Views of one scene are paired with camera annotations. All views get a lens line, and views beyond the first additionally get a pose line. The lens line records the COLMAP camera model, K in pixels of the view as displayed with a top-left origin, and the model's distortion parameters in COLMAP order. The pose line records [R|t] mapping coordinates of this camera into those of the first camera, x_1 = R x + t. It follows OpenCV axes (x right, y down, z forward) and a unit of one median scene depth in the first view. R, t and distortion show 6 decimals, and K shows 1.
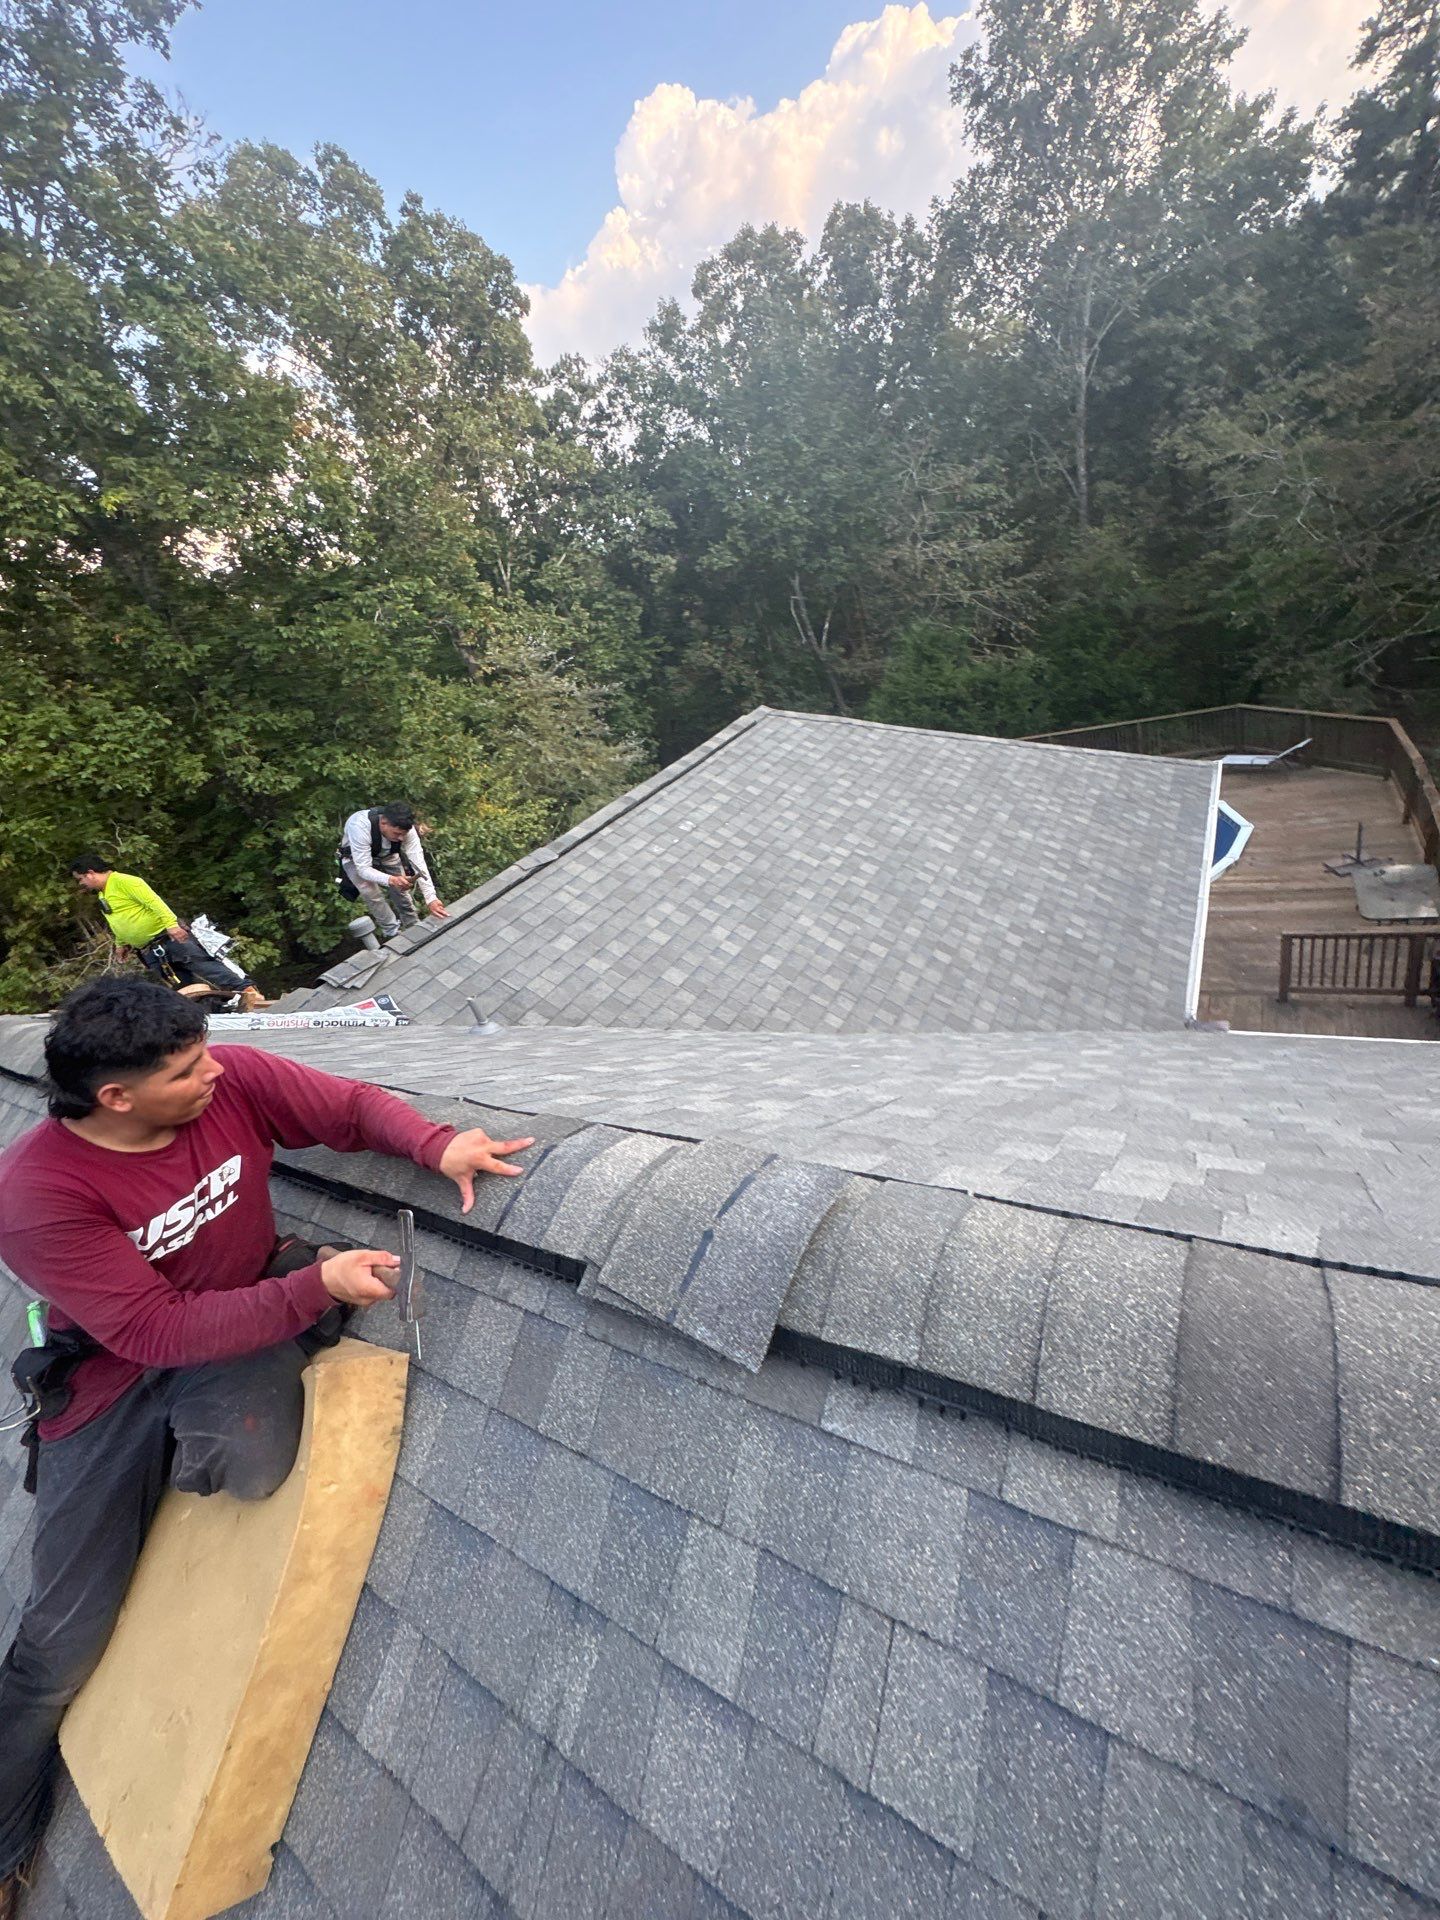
lens RADIAL K [[762.3, 0, 729.4], [0, 762.3, 959.8], [0, 0, 1]] dist [0.000701, -0.000233]
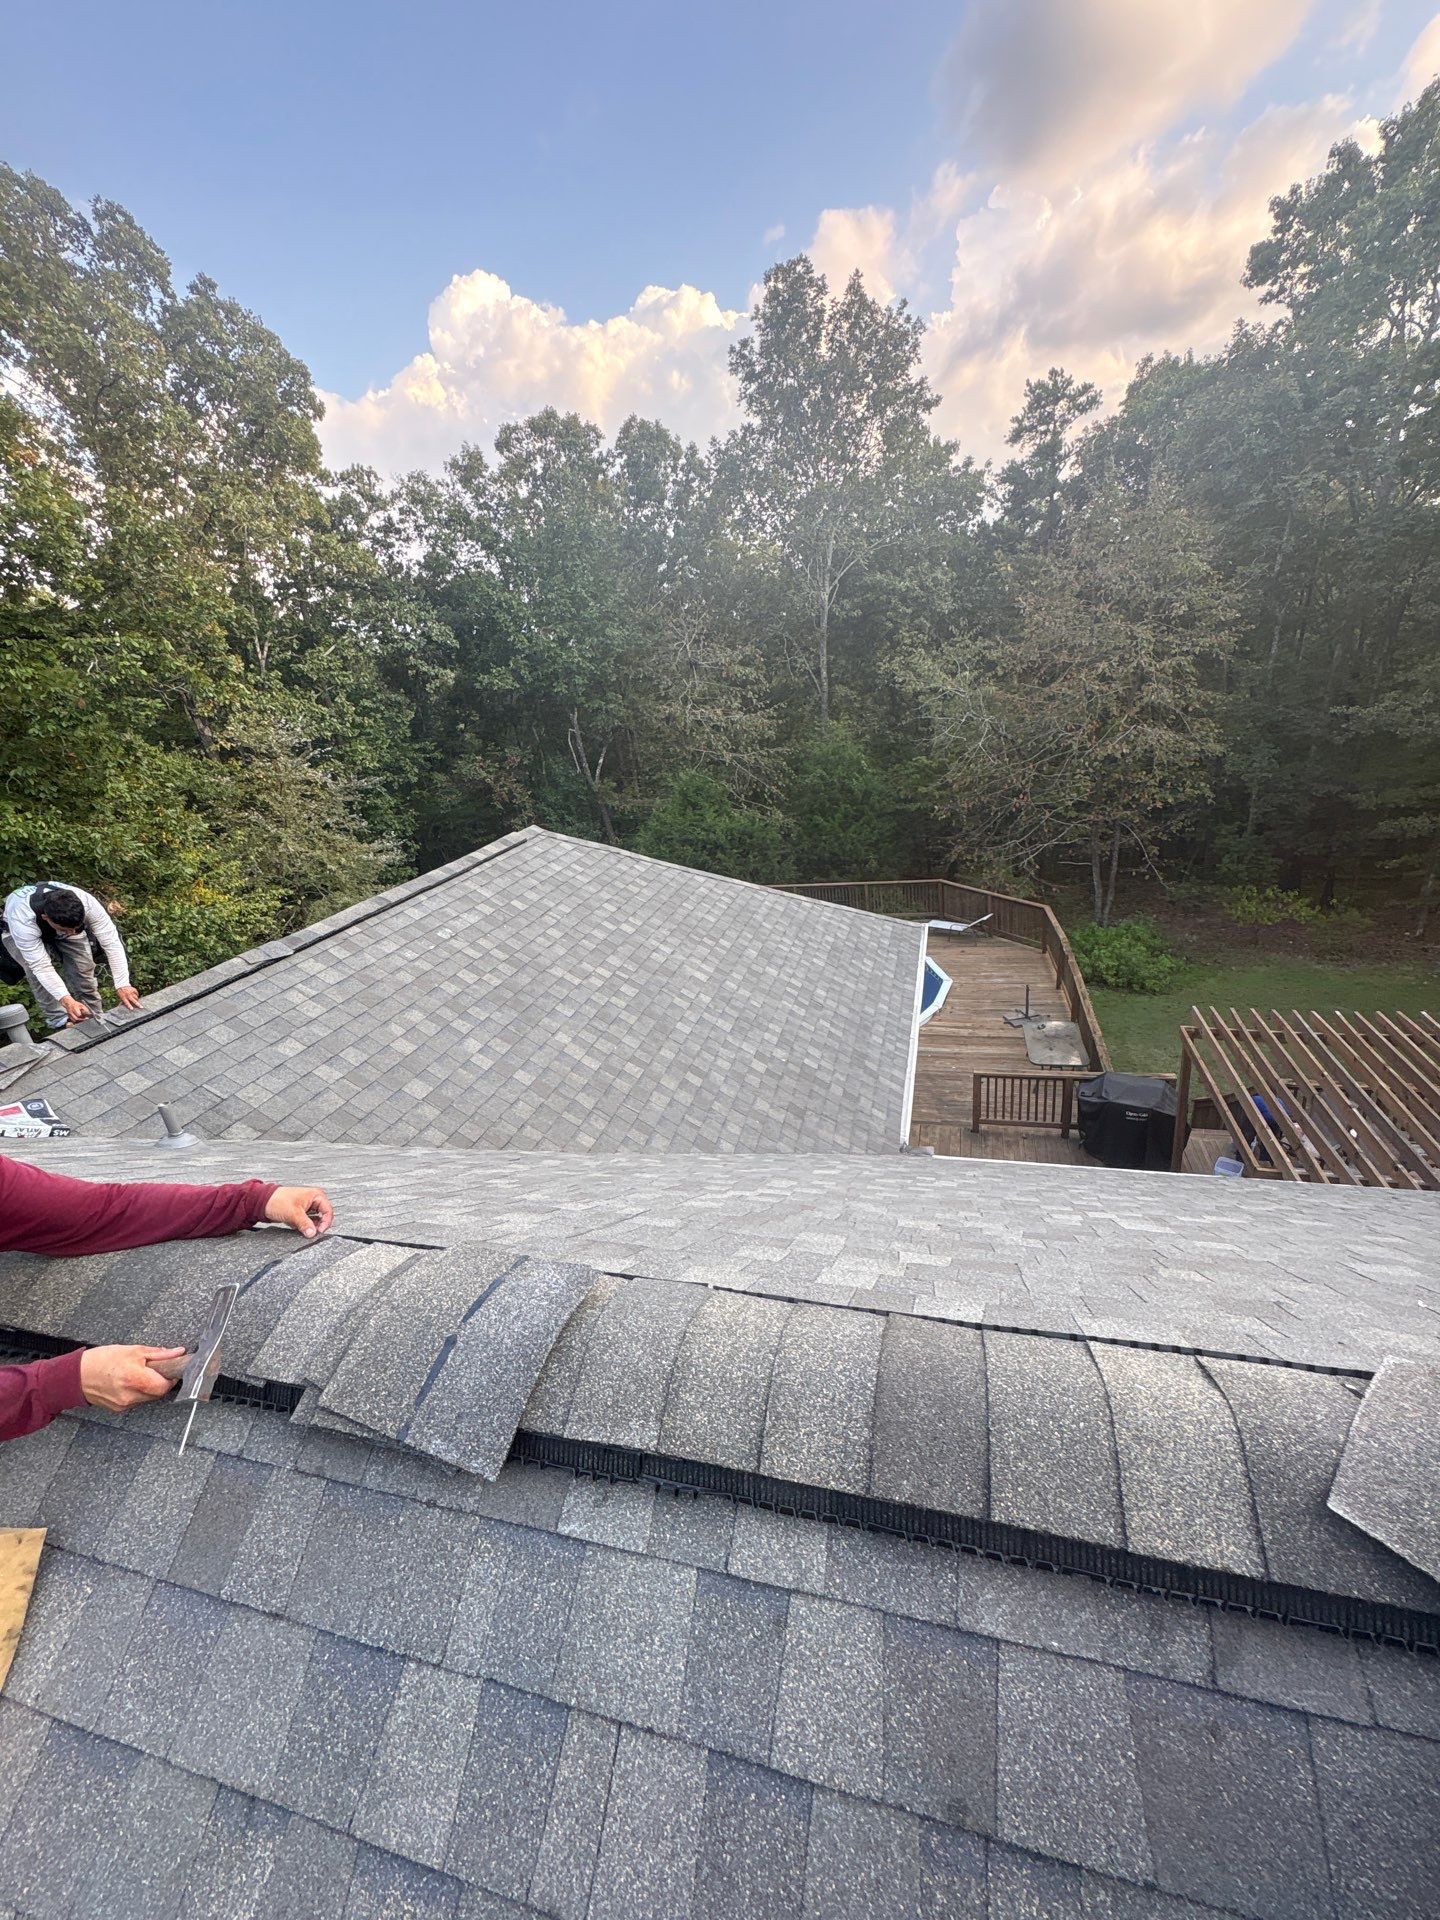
lens RADIAL K [[762.3, 0, 728.0], [0, 762.3, 963.0], [0, 0, 1]] dist [0.000701, -0.000233]
pose [[0.949420, 0.083778, 0.302627, -0.001691], [-0.035419, 0.986173, -0.161890, 0.001873], [-0.312005, 0.142982, 0.939260, -0.005792]]
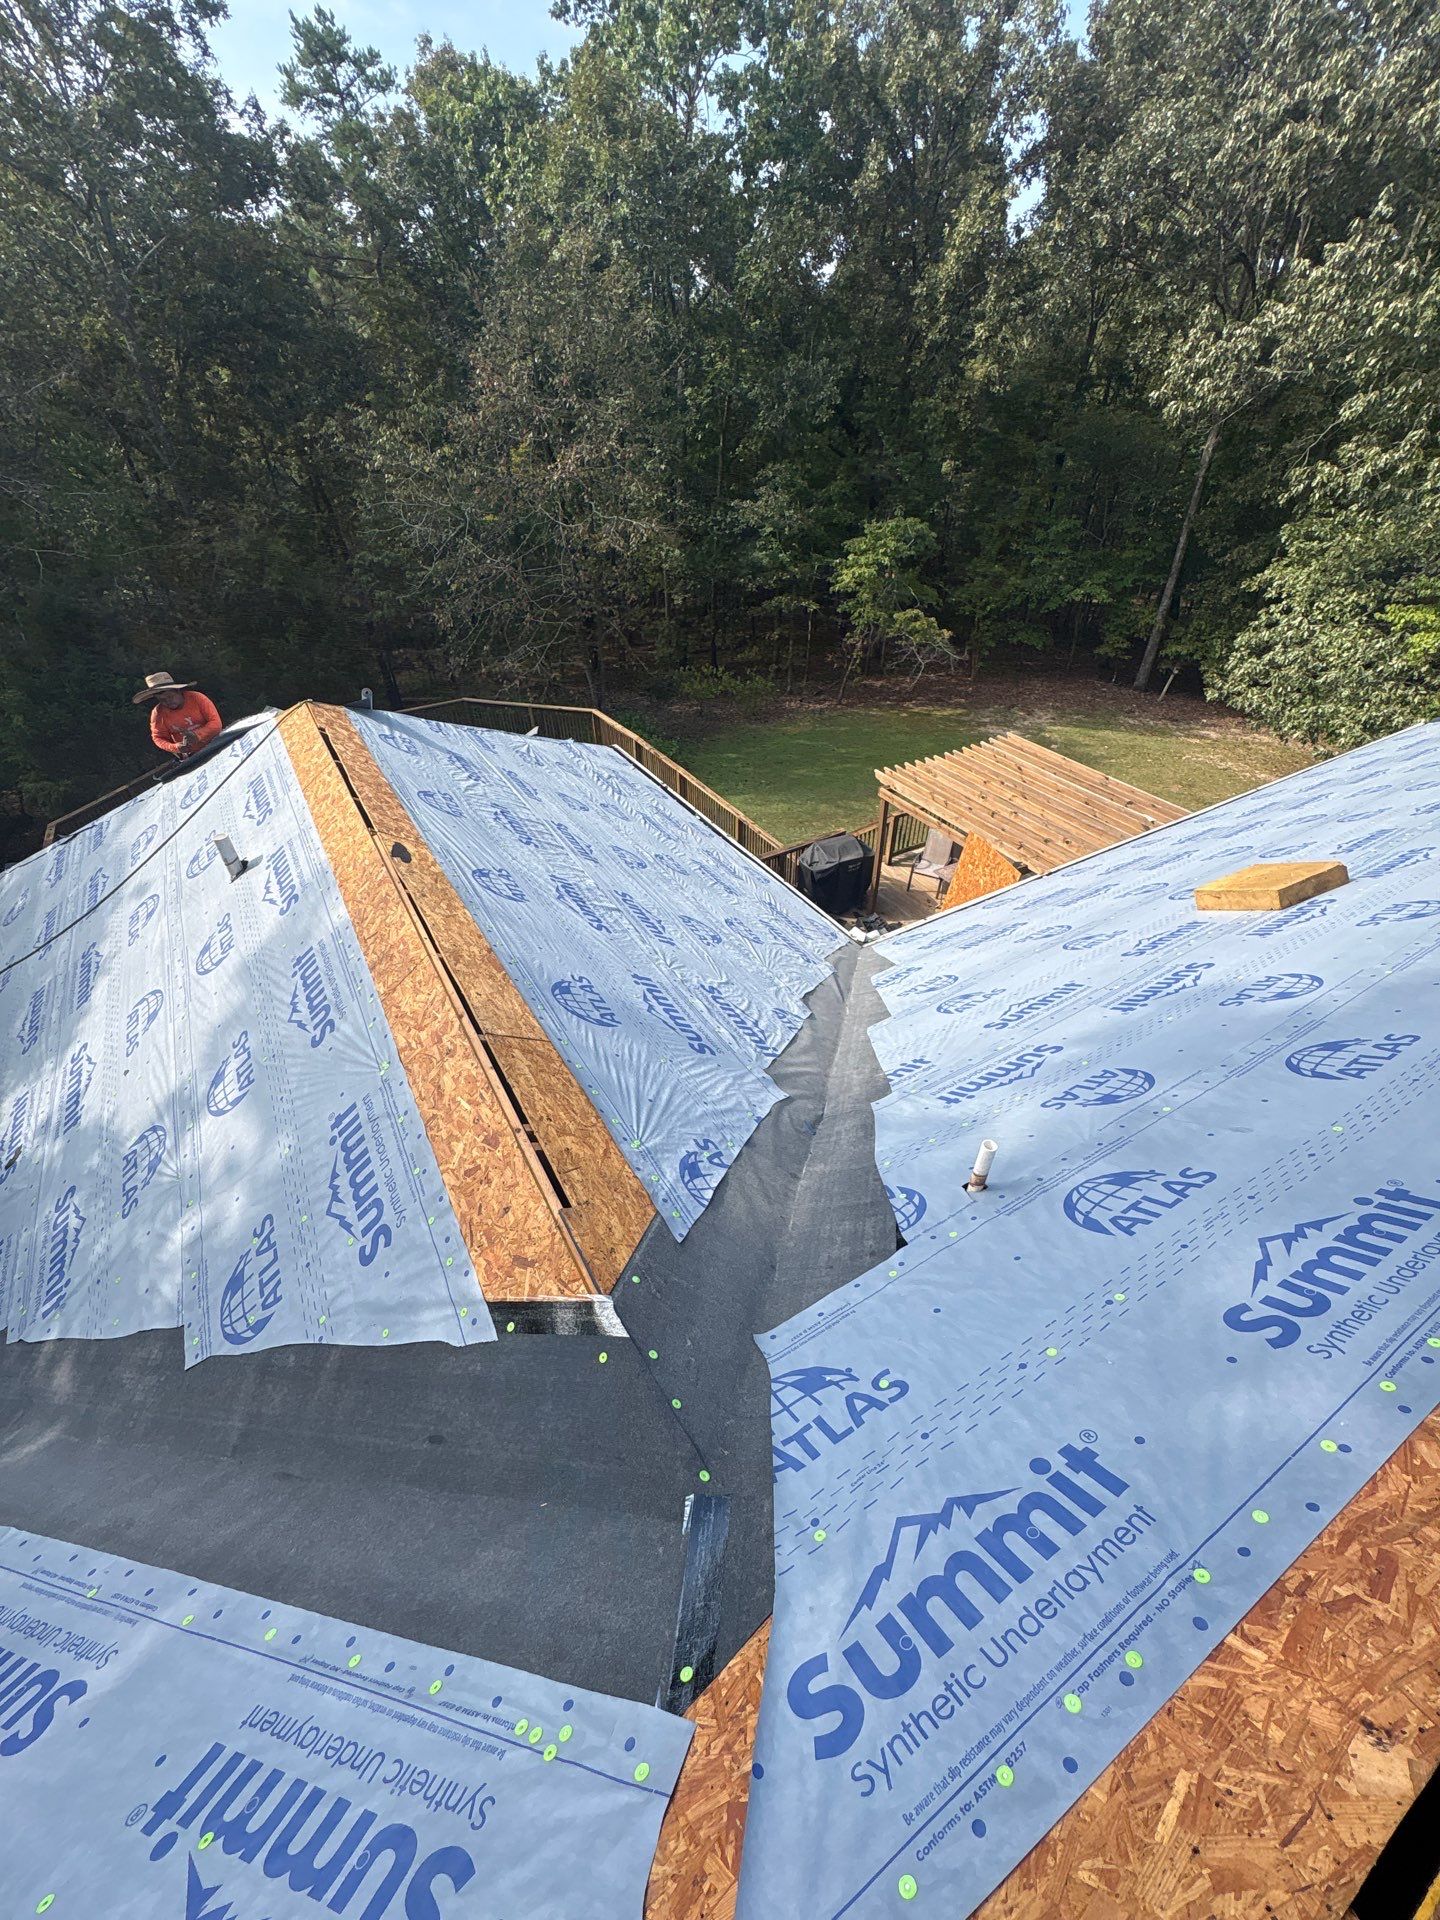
lens RADIAL K [[762.3, 0, 718.5], [0, 762.3, 951.2], [0, 0, 1]] dist [0.000701, -0.000233]
pose [[0.459602, -0.283693, 0.841596, -0.196978], [0.280977, 0.945383, 0.165235, -0.062301], [-0.842507, 0.160527, 0.514211, 0.169033]]
